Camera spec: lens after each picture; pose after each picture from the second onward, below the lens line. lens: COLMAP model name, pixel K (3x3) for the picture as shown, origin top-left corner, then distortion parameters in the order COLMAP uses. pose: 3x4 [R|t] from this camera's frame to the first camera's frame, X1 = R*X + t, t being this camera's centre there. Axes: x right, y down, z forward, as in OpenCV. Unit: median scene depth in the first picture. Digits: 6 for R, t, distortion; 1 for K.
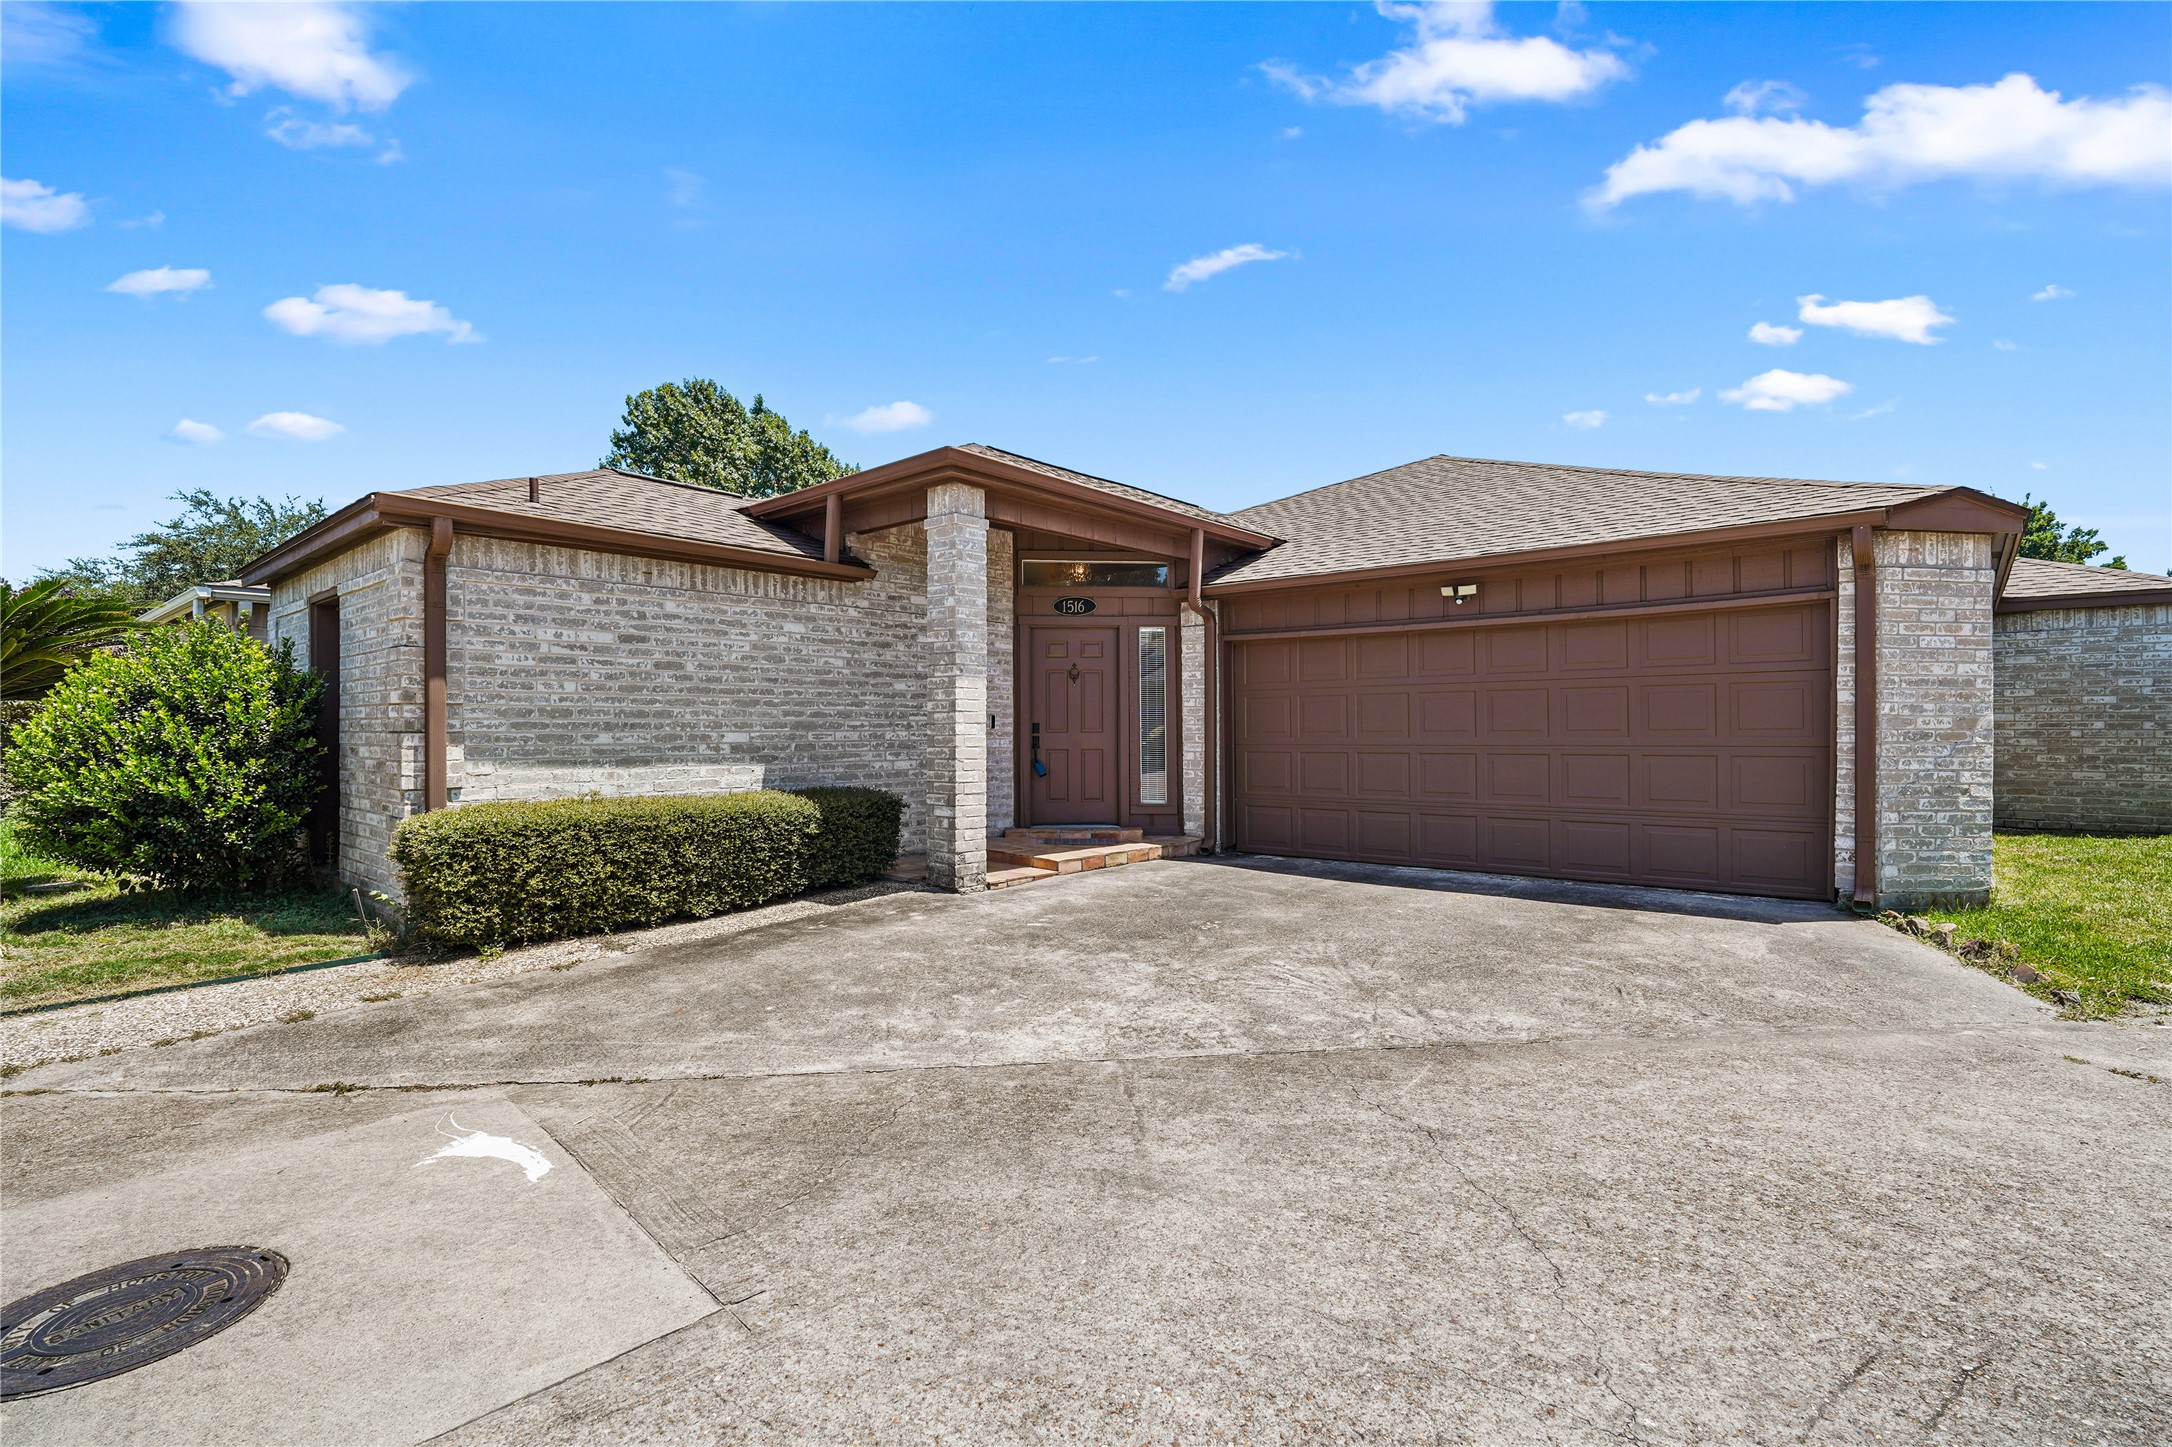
lens RADIAL K [[987.3, 0, 1093.8], [0, 987.3, 740.0], [0, 0, 1]] dist [-0.018225, 0.008319]
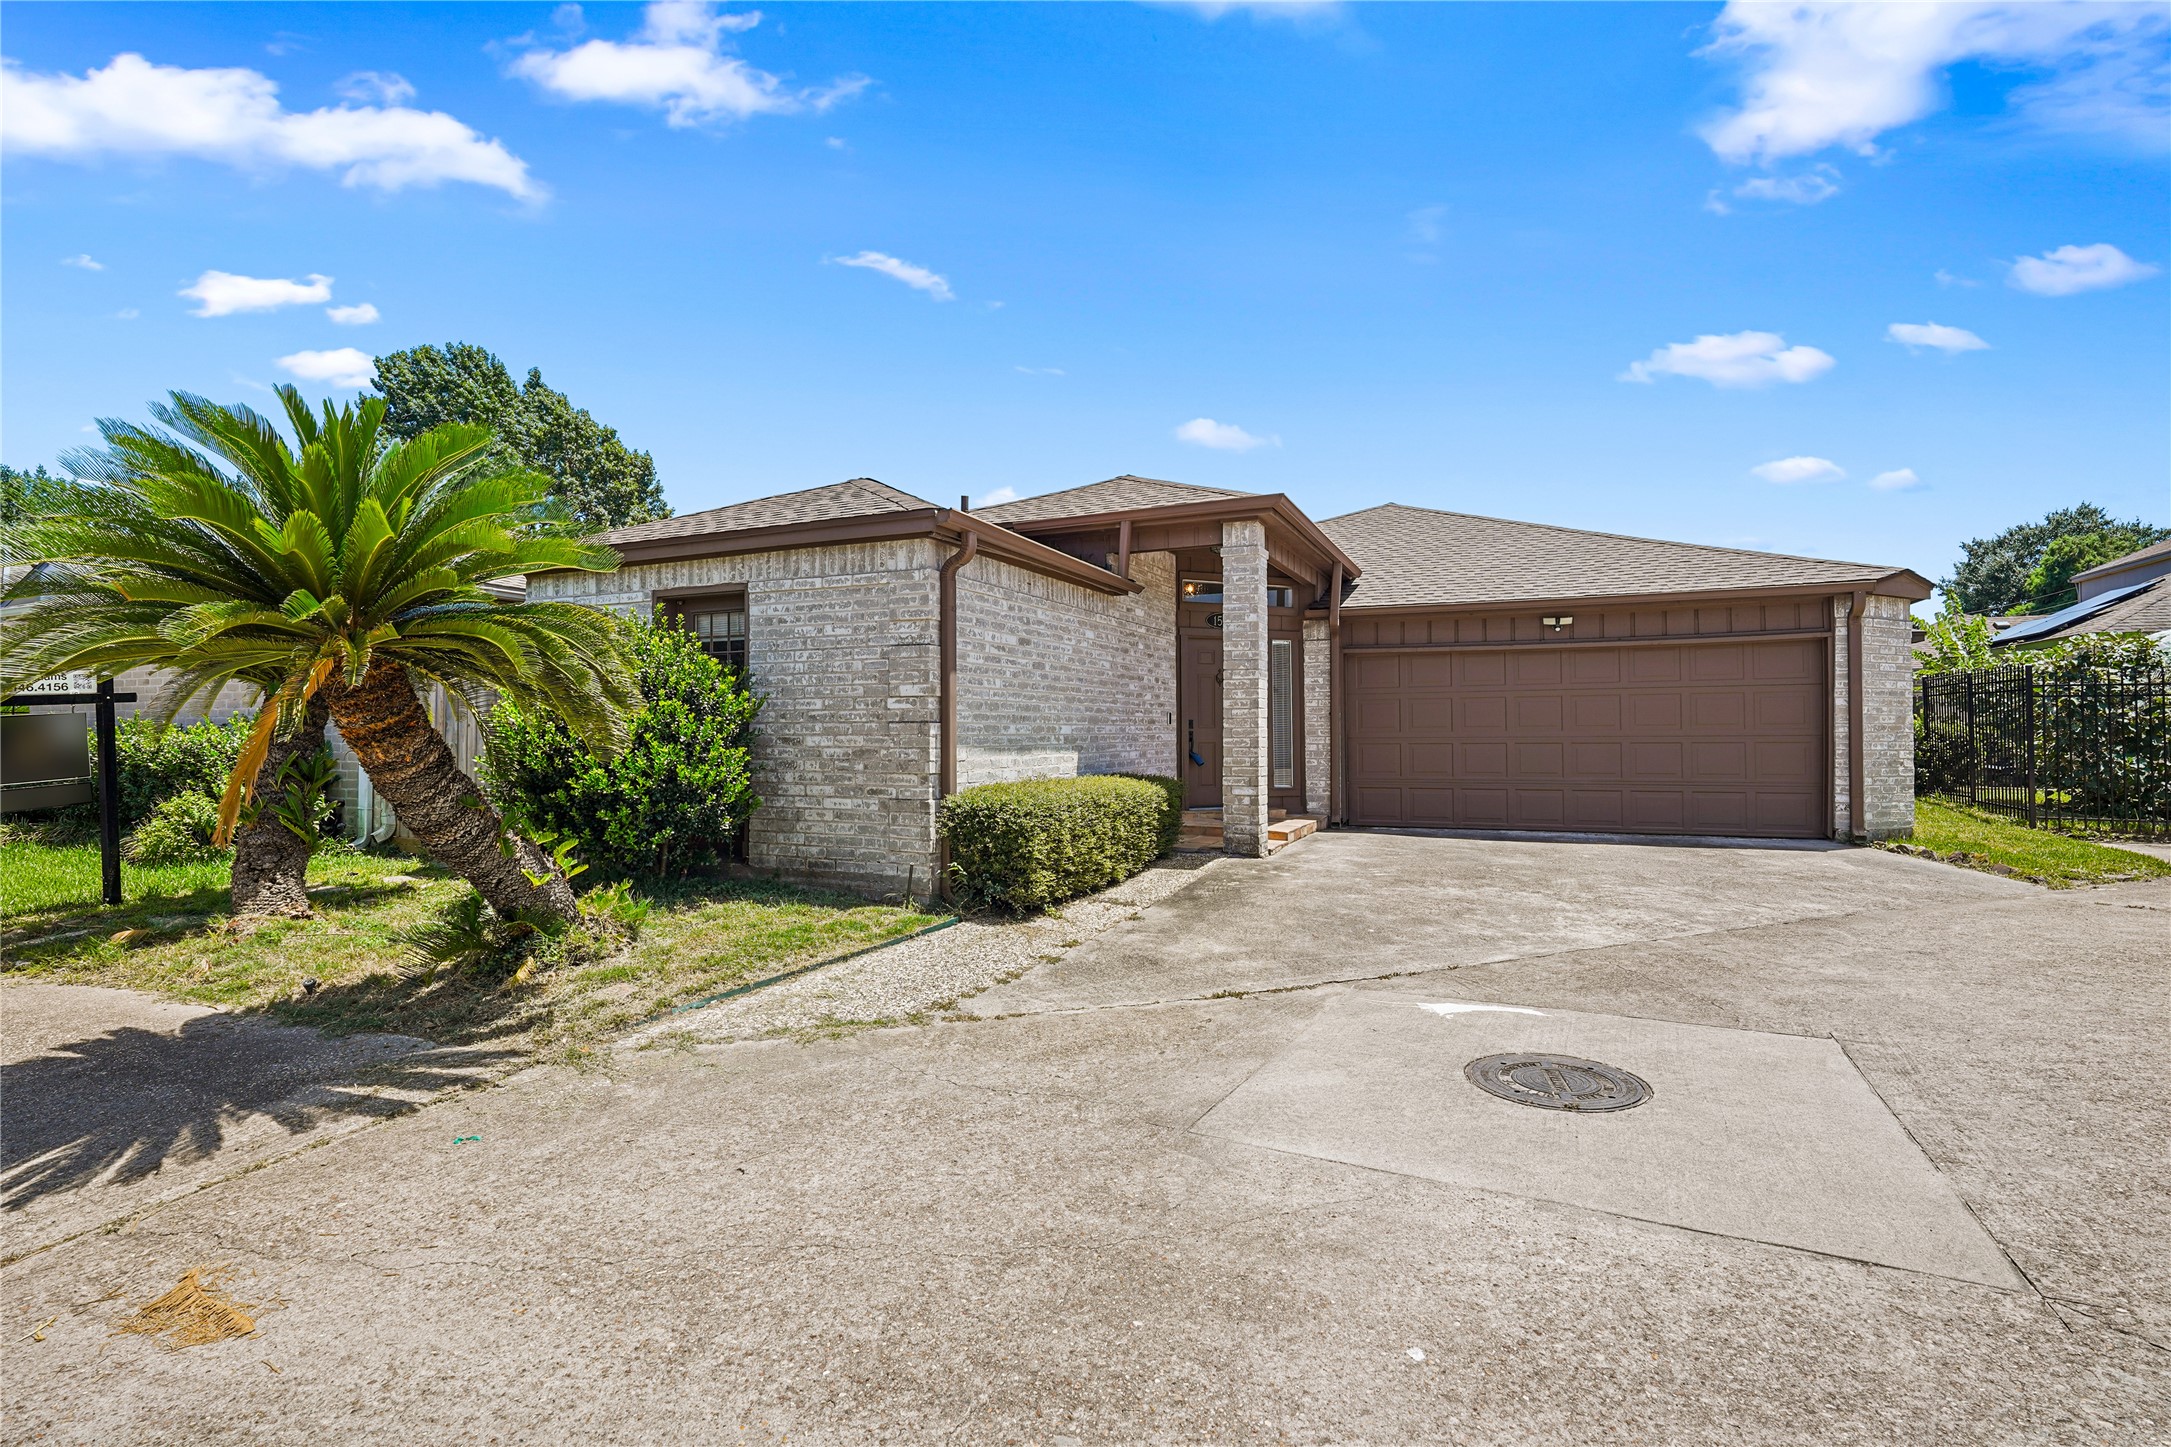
lens RADIAL K [[986.9, 0, 1078.8], [0, 986.9, 711.7], [0, 0, 1]] dist [-0.018225, 0.008319]
pose [[0.957739, 0.005969, 0.287576, -0.618797], [0.003501, 0.999469, -0.032404, 0.012468], [-0.287616, 0.032042, 0.957210, -0.087873]]
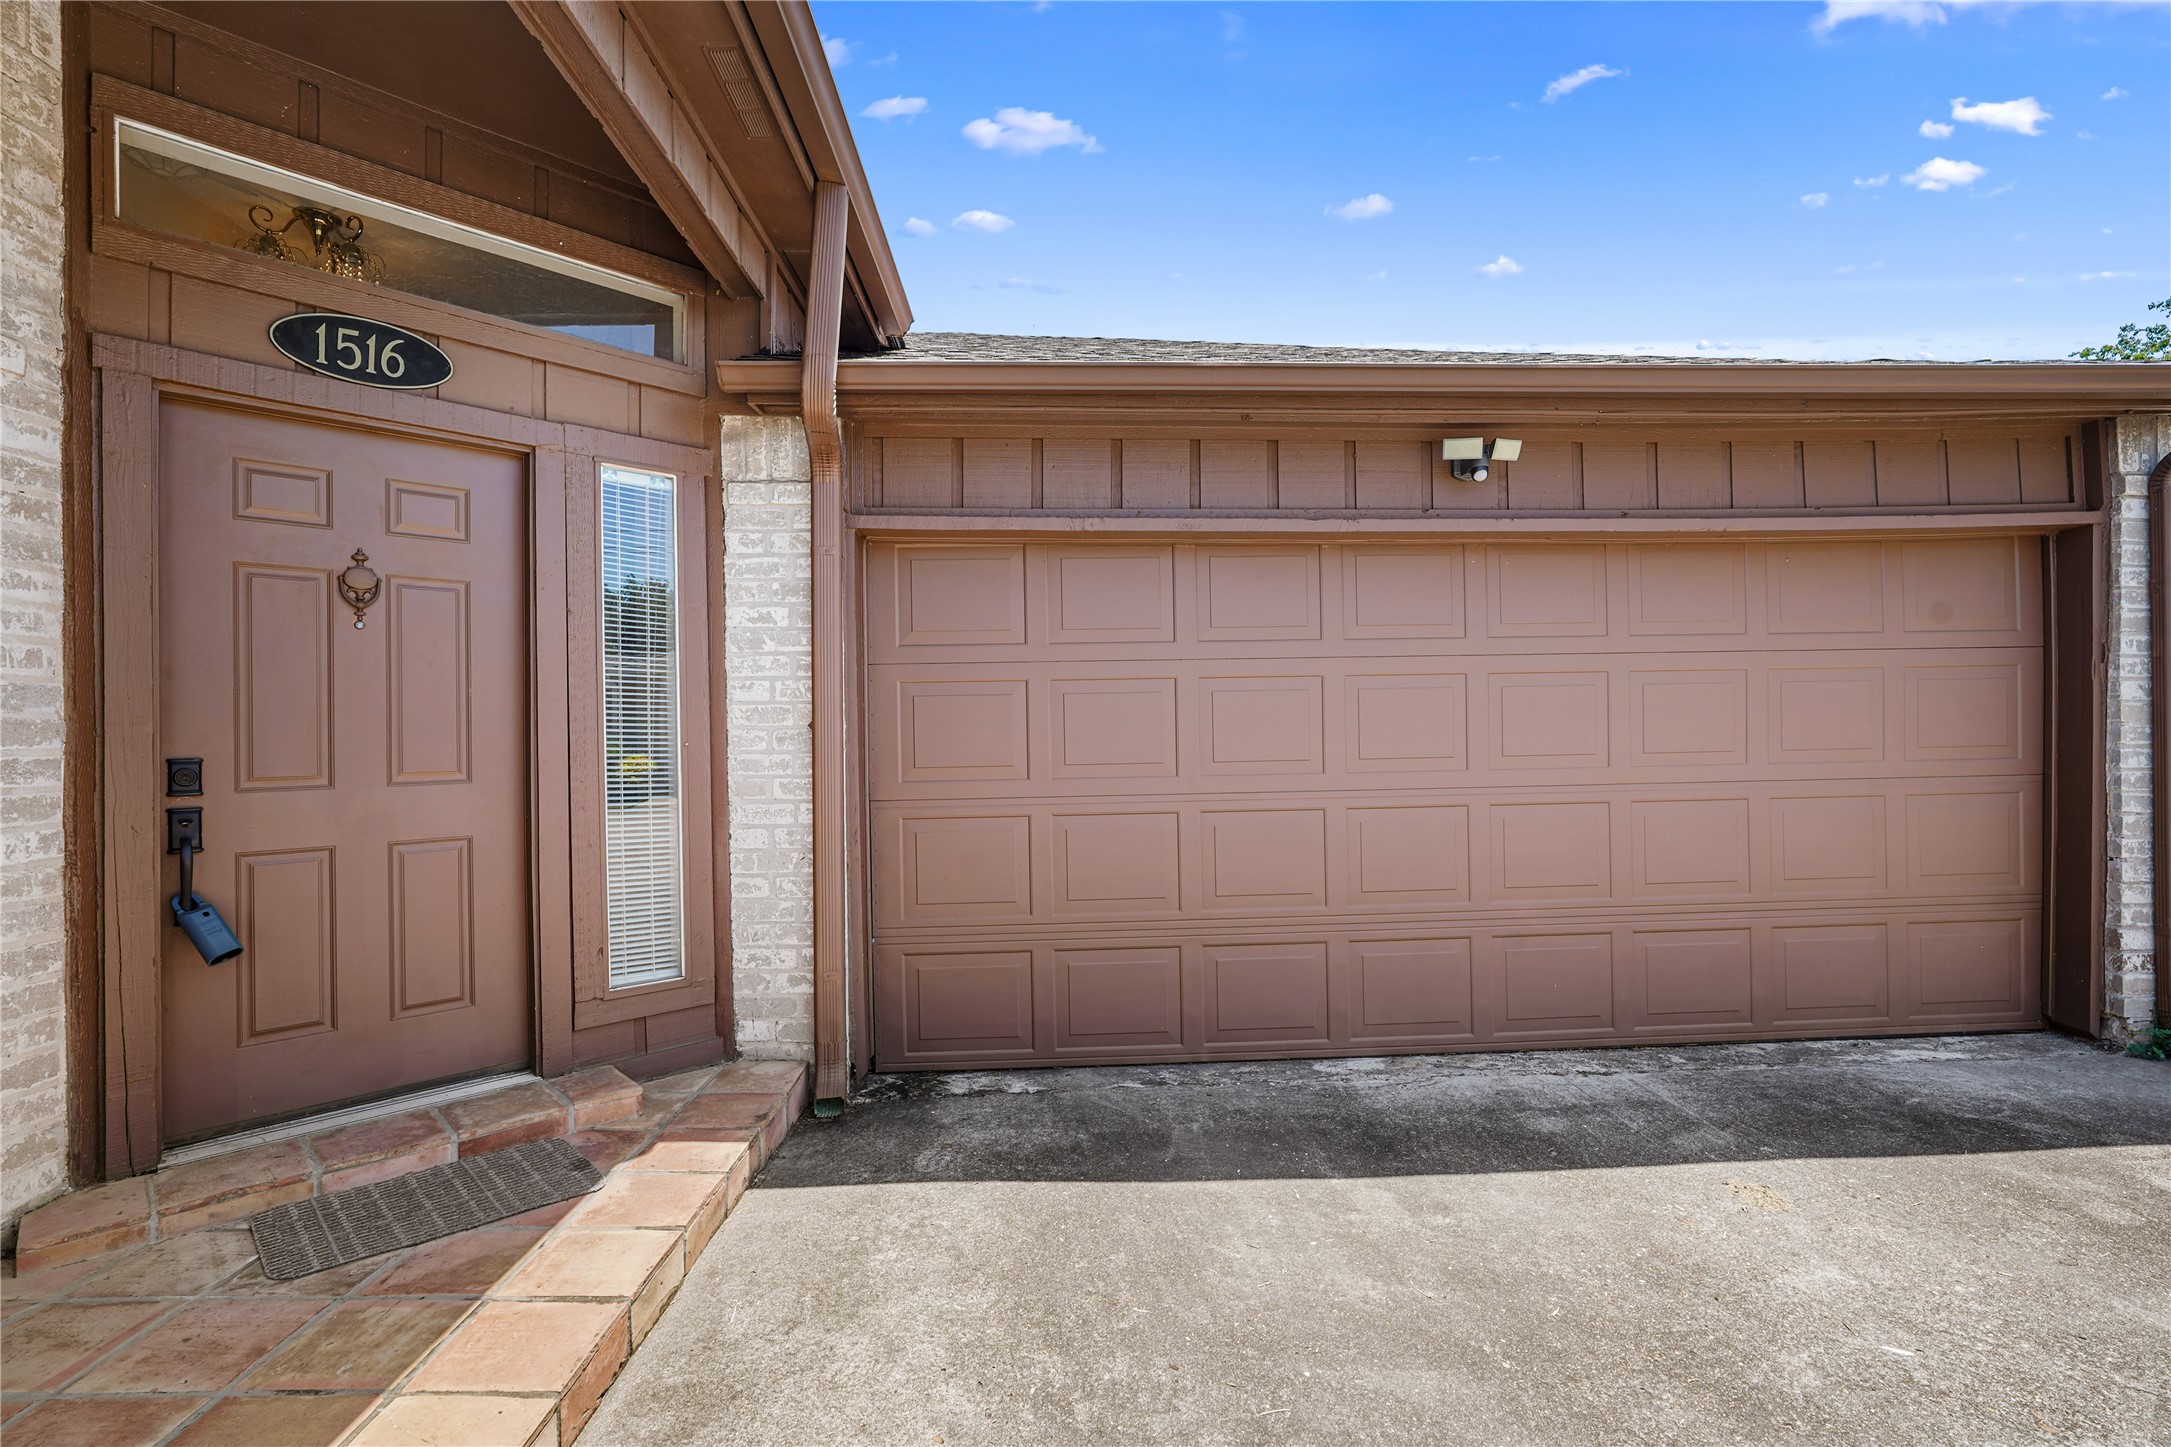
lens RADIAL K [[986.9, 0, 1067.6], [0, 986.9, 723.2], [0, 0, 1]] dist [-0.018225, 0.008319]
pose [[0.734337, -0.002114, 0.678782, -0.075116], [0.020138, 0.999623, -0.018674, -0.020295], [-0.678486, 0.027382, 0.734103, 0.774432]]
